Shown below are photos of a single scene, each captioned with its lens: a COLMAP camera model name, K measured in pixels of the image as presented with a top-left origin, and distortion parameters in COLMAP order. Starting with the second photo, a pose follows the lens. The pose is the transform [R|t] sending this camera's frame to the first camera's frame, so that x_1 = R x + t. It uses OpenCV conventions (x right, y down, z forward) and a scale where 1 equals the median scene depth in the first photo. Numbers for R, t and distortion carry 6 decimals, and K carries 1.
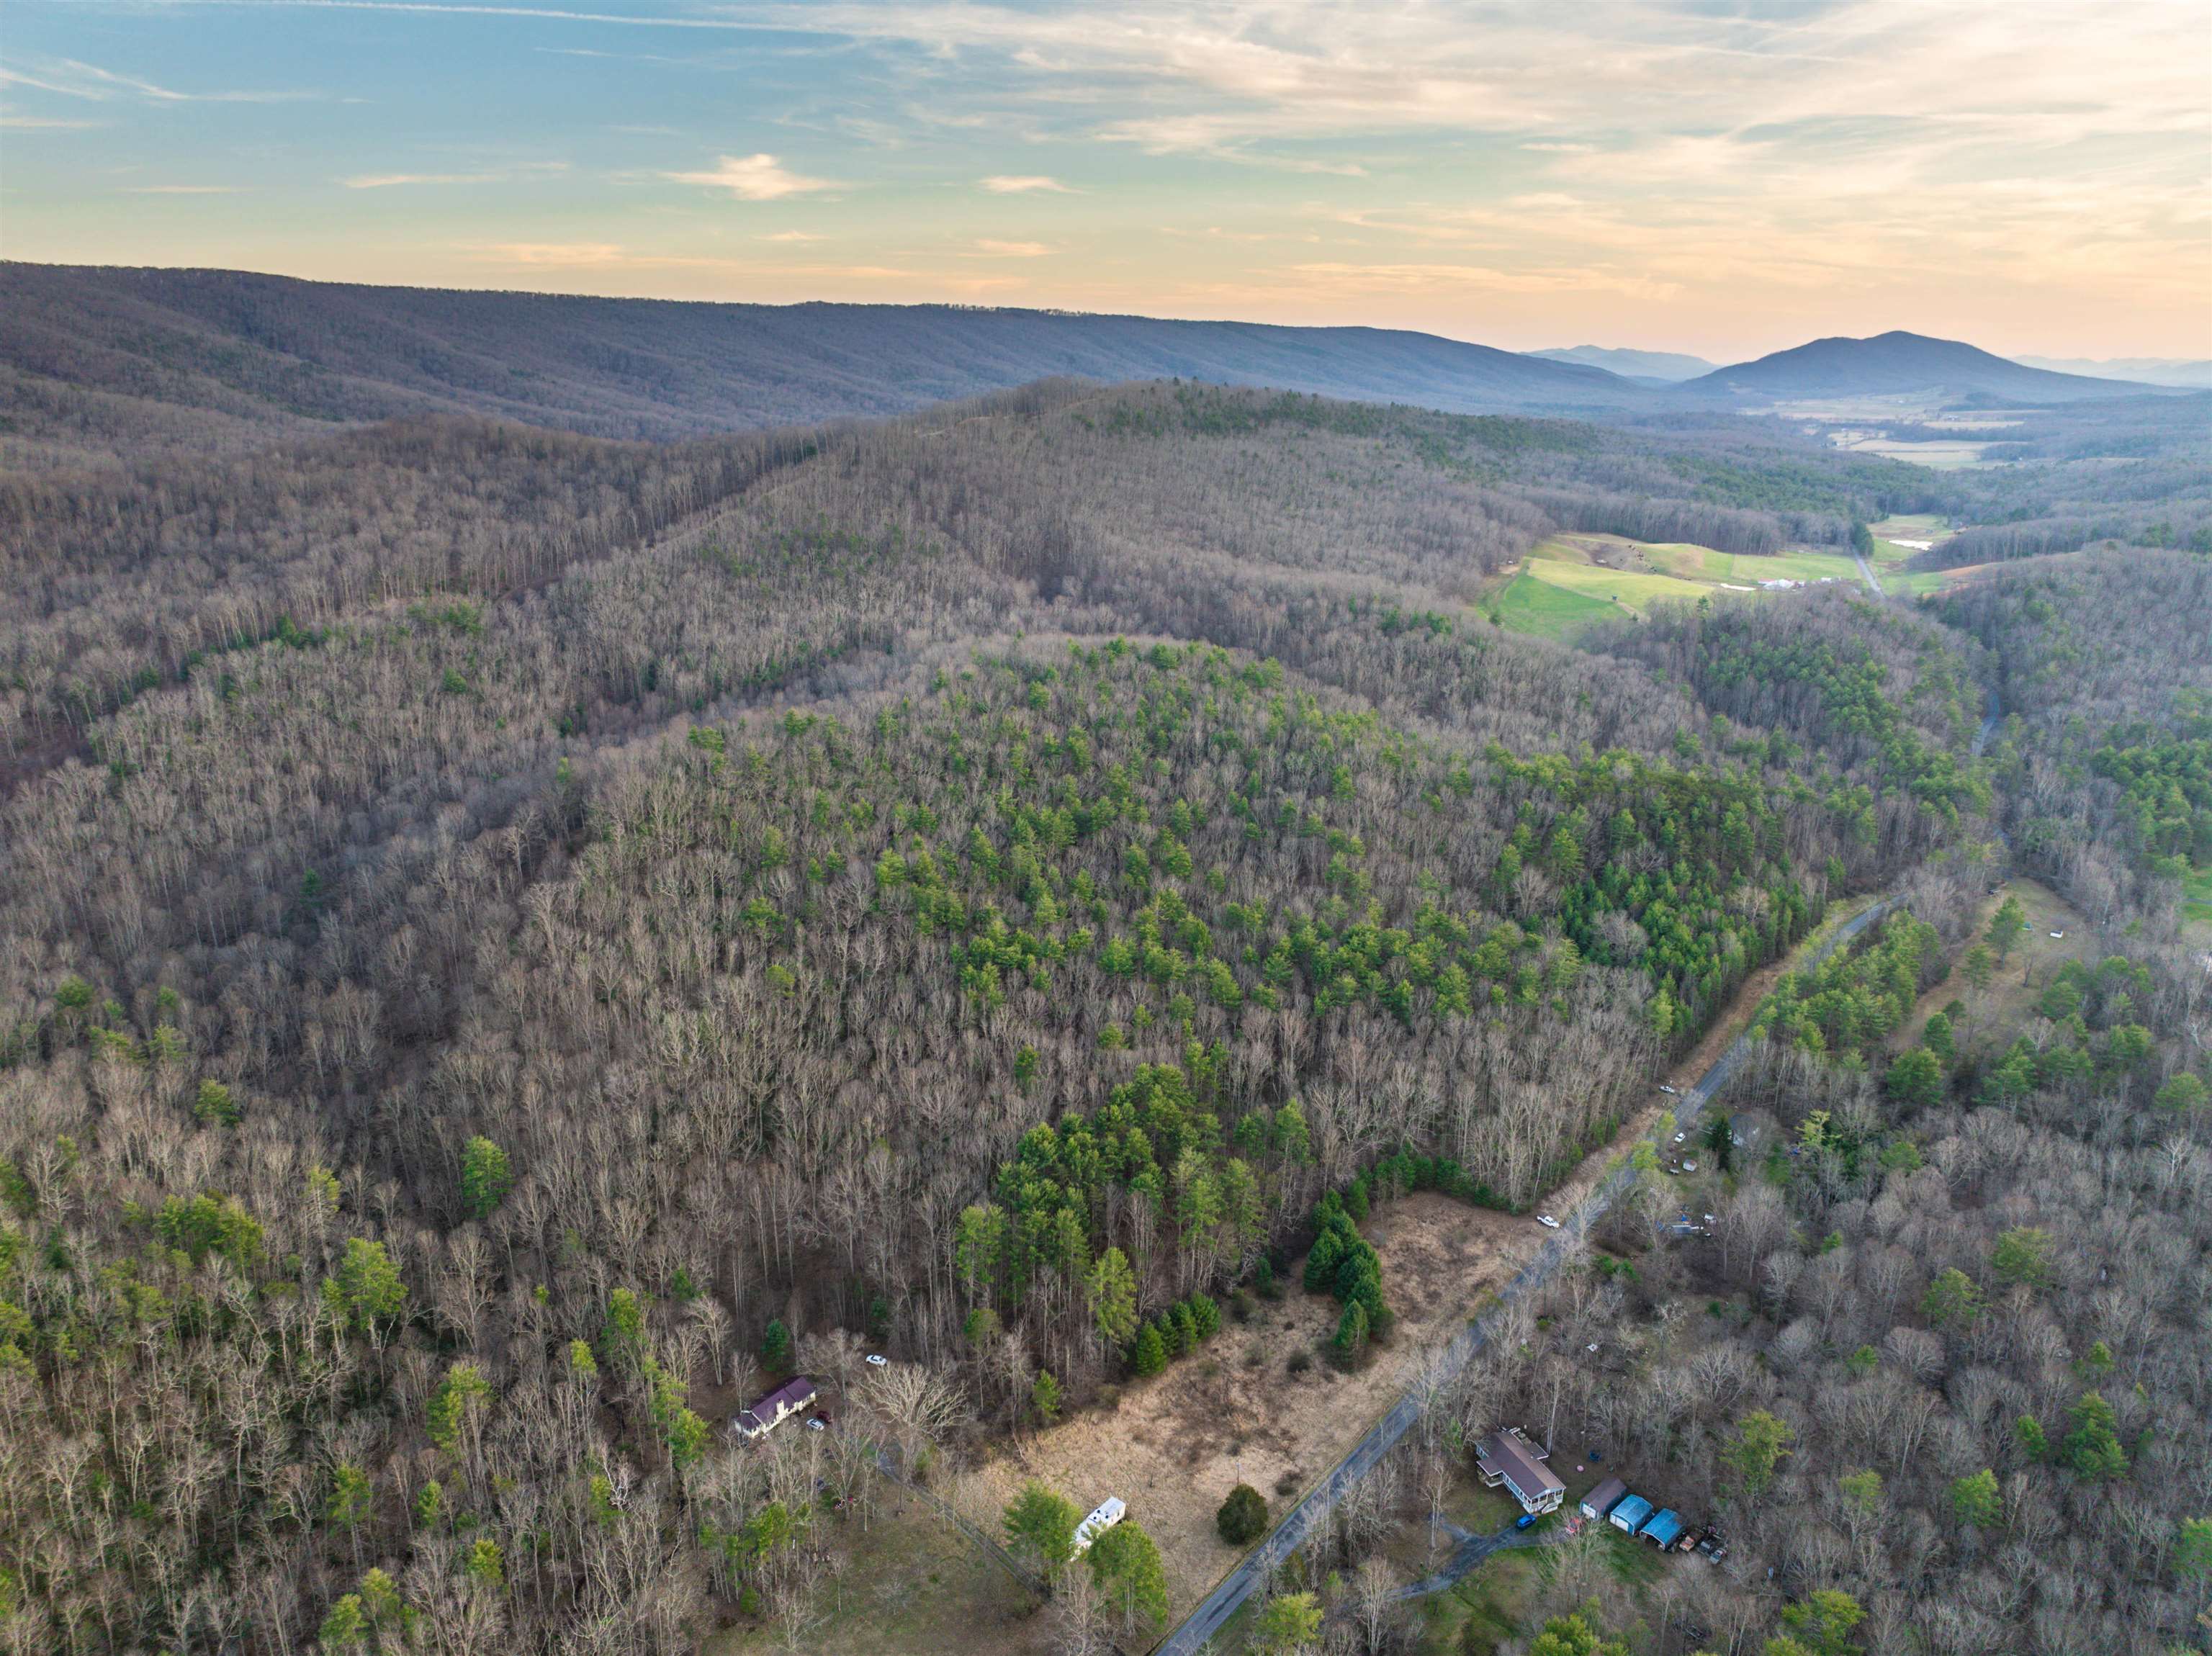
lens RADIAL K [[1547.1, 0, 1106.0], [0, 1547.1, 828.0], [0, 0, 1]] dist [-0.061073, 0.035441]
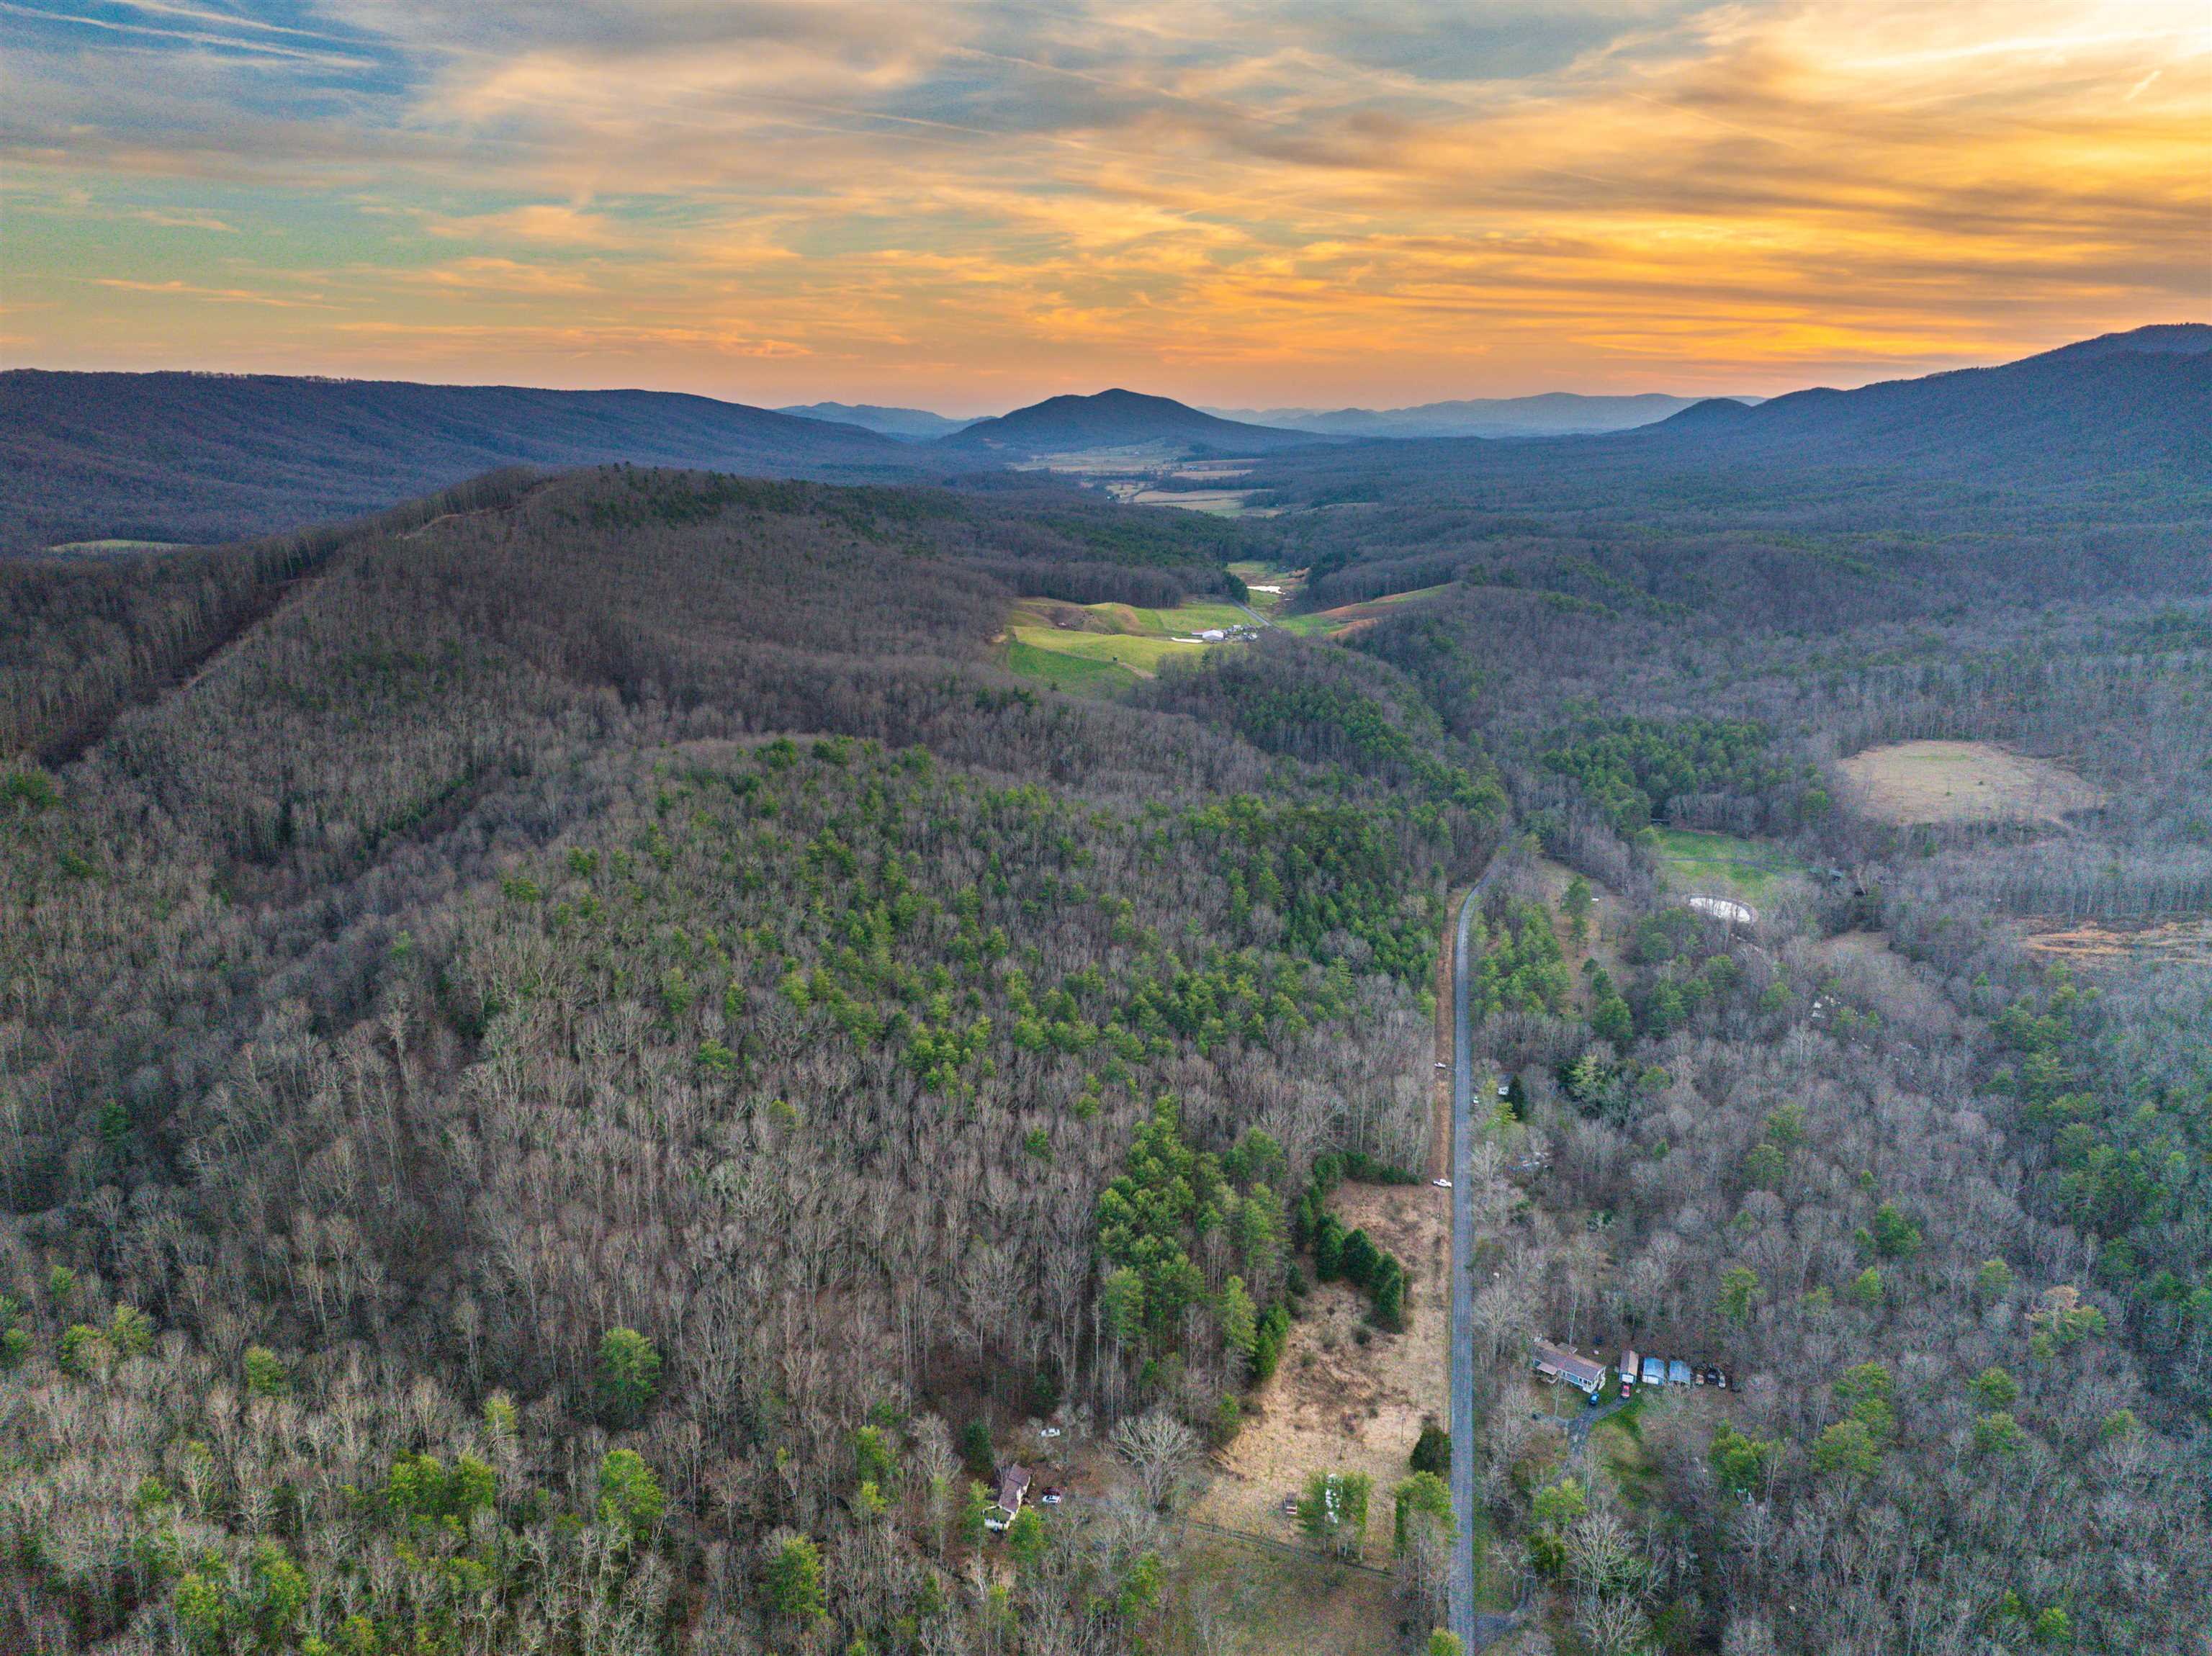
lens RADIAL K [[1563.0, 0, 1106.0], [0, 1563.0, 828.0], [0, 0, 1]] dist [-0.041469, 0.000493]
pose [[0.891025, -0.116770, 0.438678, -0.161442], [0.132916, 0.991108, -0.006156, -0.018719], [-0.434059, 0.063792, 0.898623, -0.007620]]
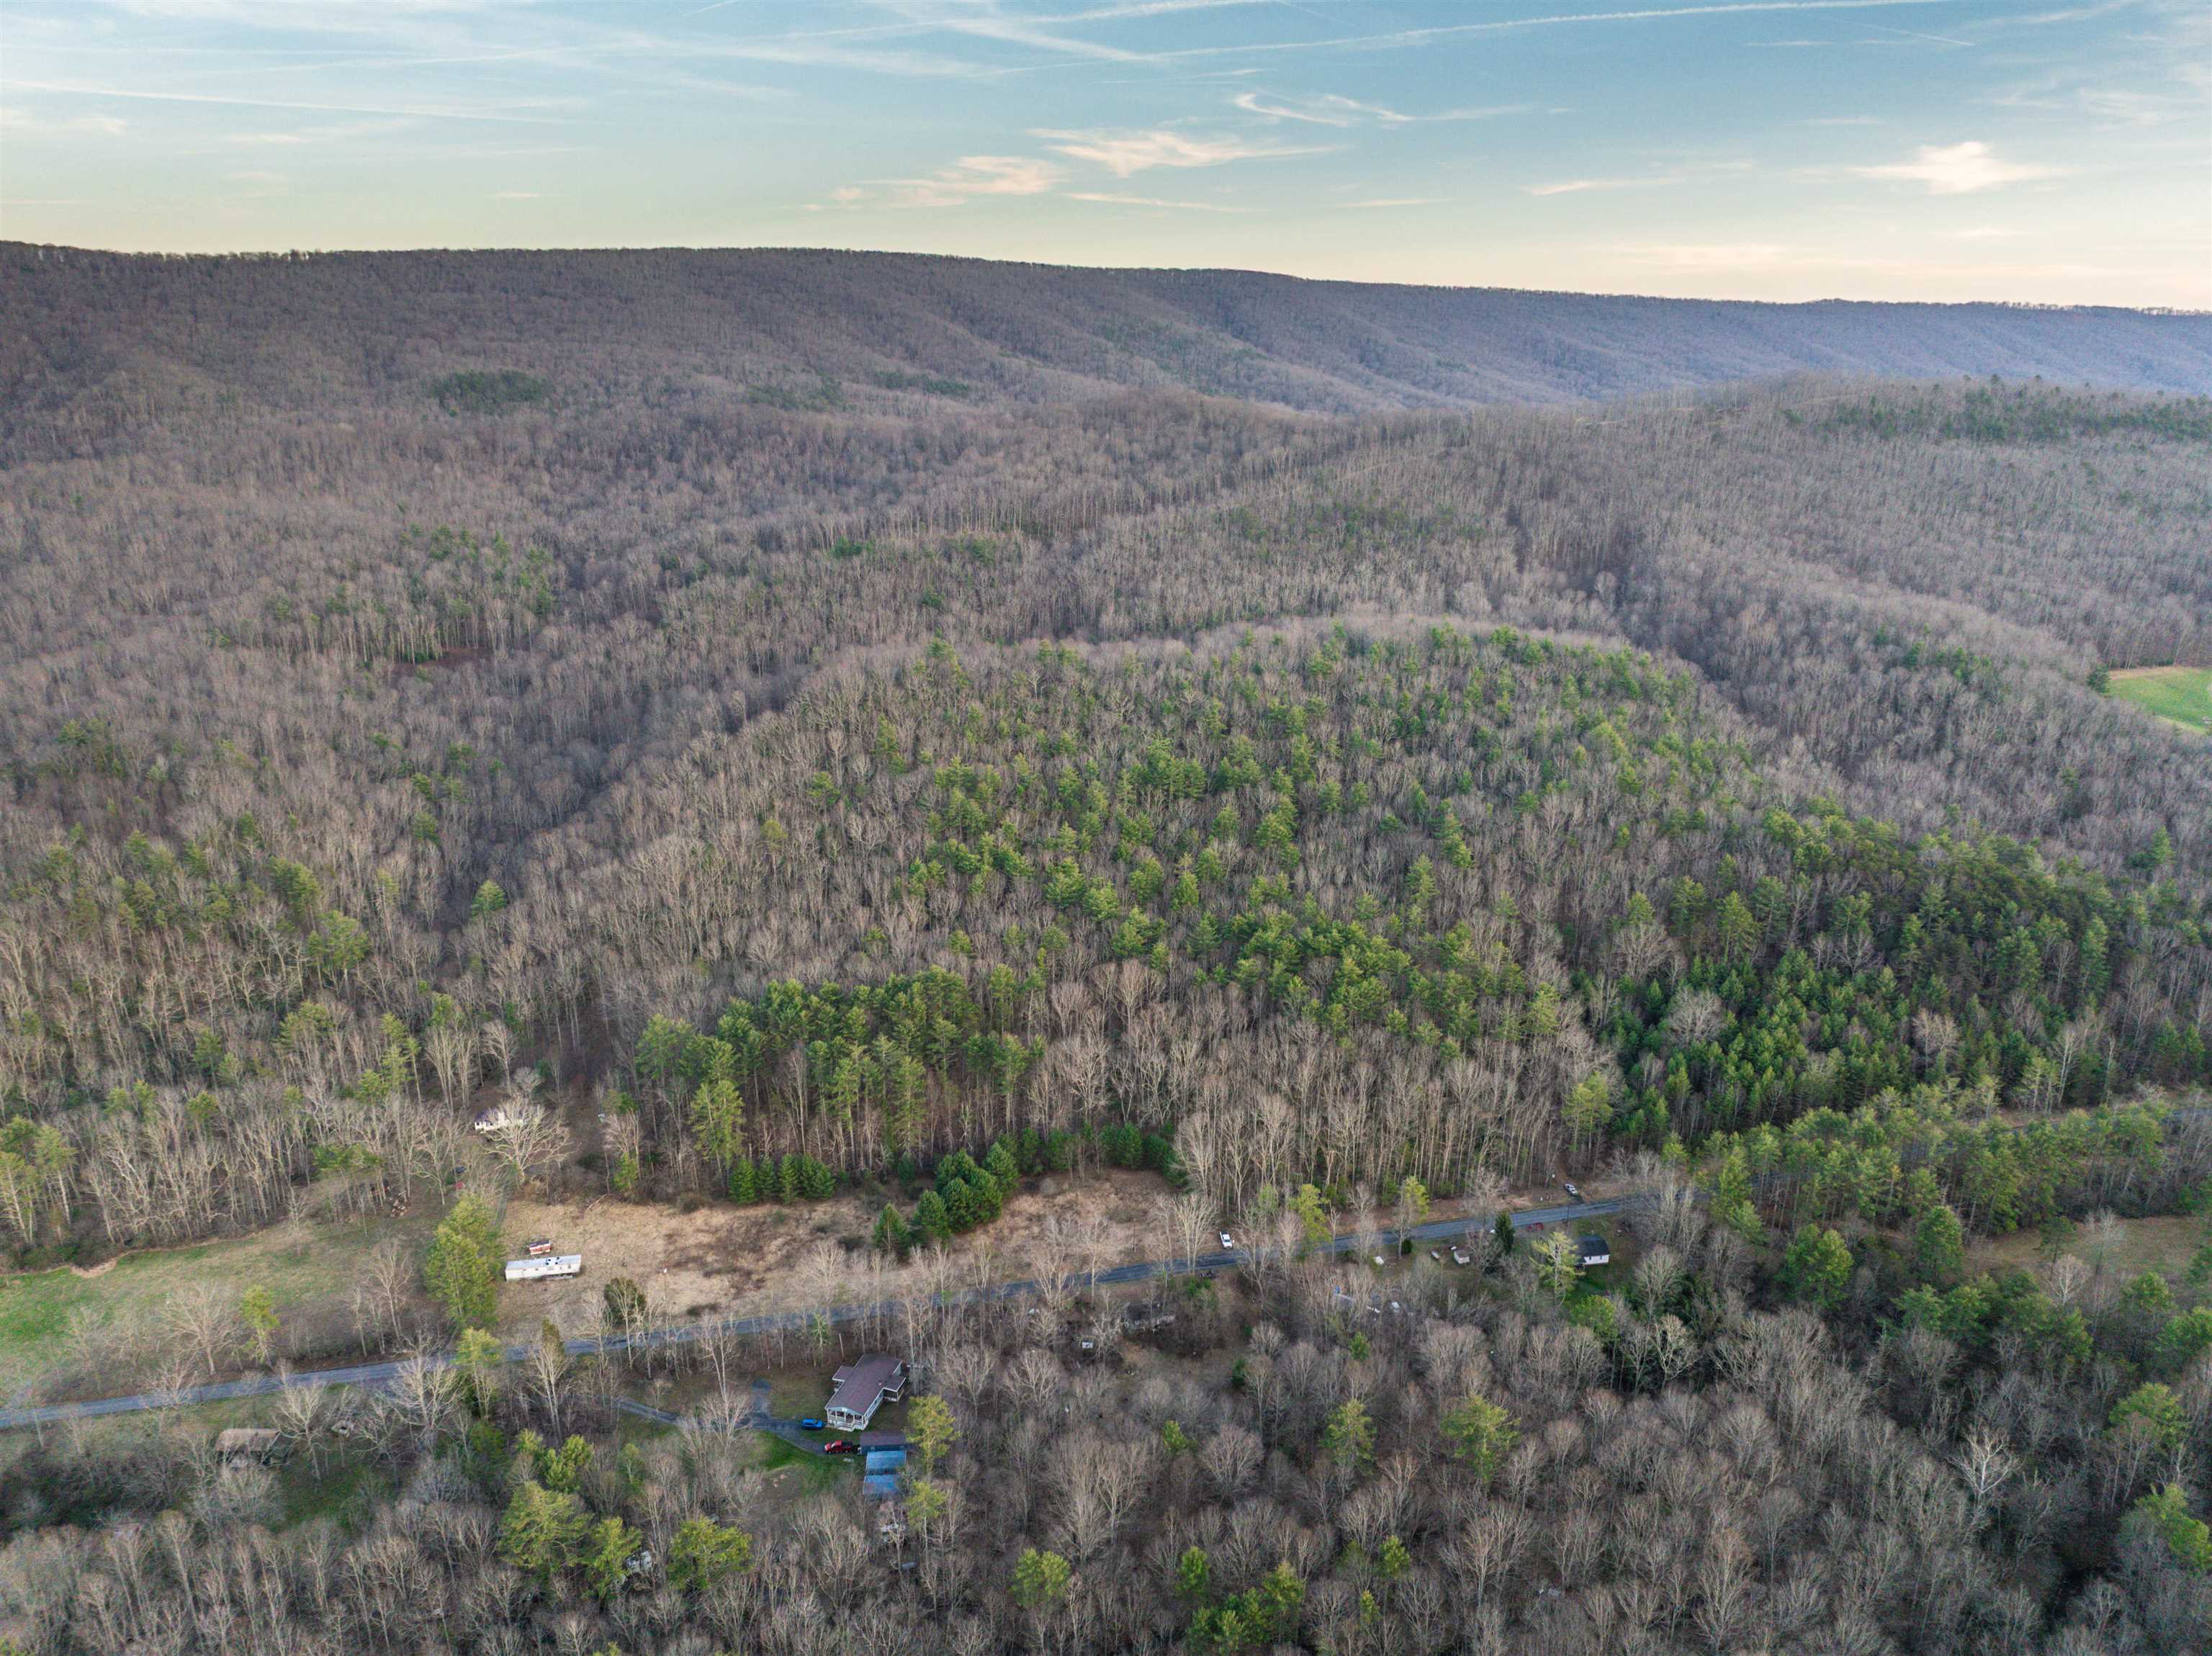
lens RADIAL K [[1542.2, 0, 1204.2], [0, 1542.2, 829.6], [0, 0, 1]] dist [-0.018339, 0.000985]
pose [[0.801772, 0.183005, -0.568920, 0.271180], [-0.183759, 0.981335, 0.056697, -0.014581], [0.568677, 0.059087, 0.820436, 0.068811]]
